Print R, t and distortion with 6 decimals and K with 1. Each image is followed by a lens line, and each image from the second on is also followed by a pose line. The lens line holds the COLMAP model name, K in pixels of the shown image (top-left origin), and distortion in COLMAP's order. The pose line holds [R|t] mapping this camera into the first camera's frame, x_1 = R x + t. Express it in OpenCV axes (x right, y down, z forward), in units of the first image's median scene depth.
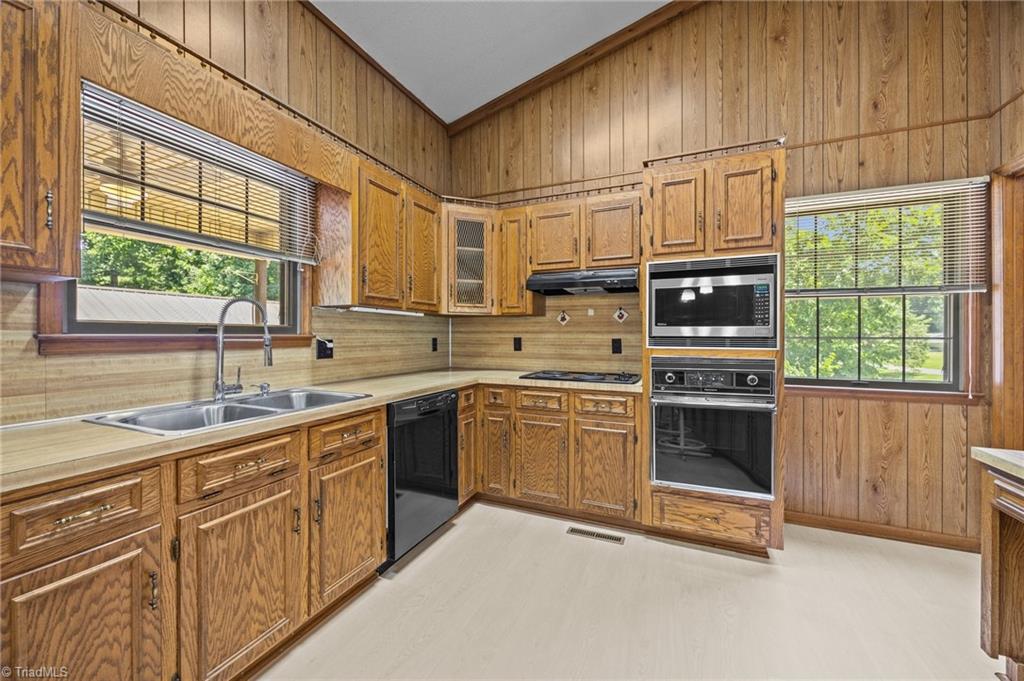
lens RADIAL K [[391.1, 0, 511.3], [0, 391.1, 335.0], [0, 0, 1]] dist [-0.001972, 0.000207]
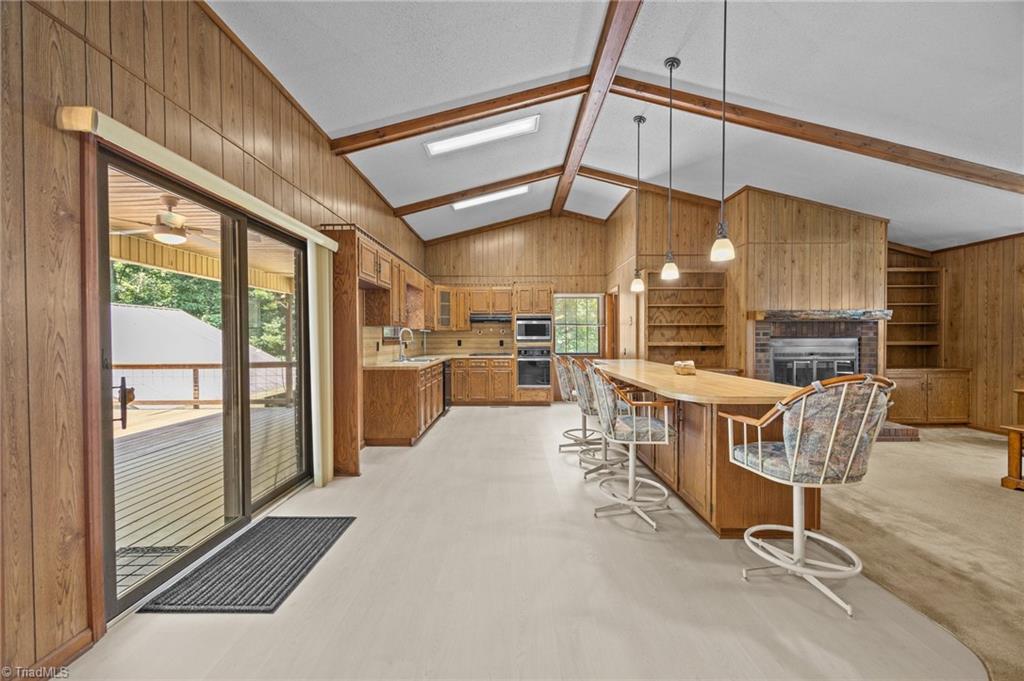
lens RADIAL K [[391.1, 0, 512.8], [0, 391.1, 341.4], [0, 0, 1]] dist [-0.001972, 0.000207]
pose [[0.914989, -0.008307, 0.403394, -0.840322], [0.003051, 0.999902, 0.013670, -0.021568], [-0.403468, -0.011277, 0.914924, -1.657420]]
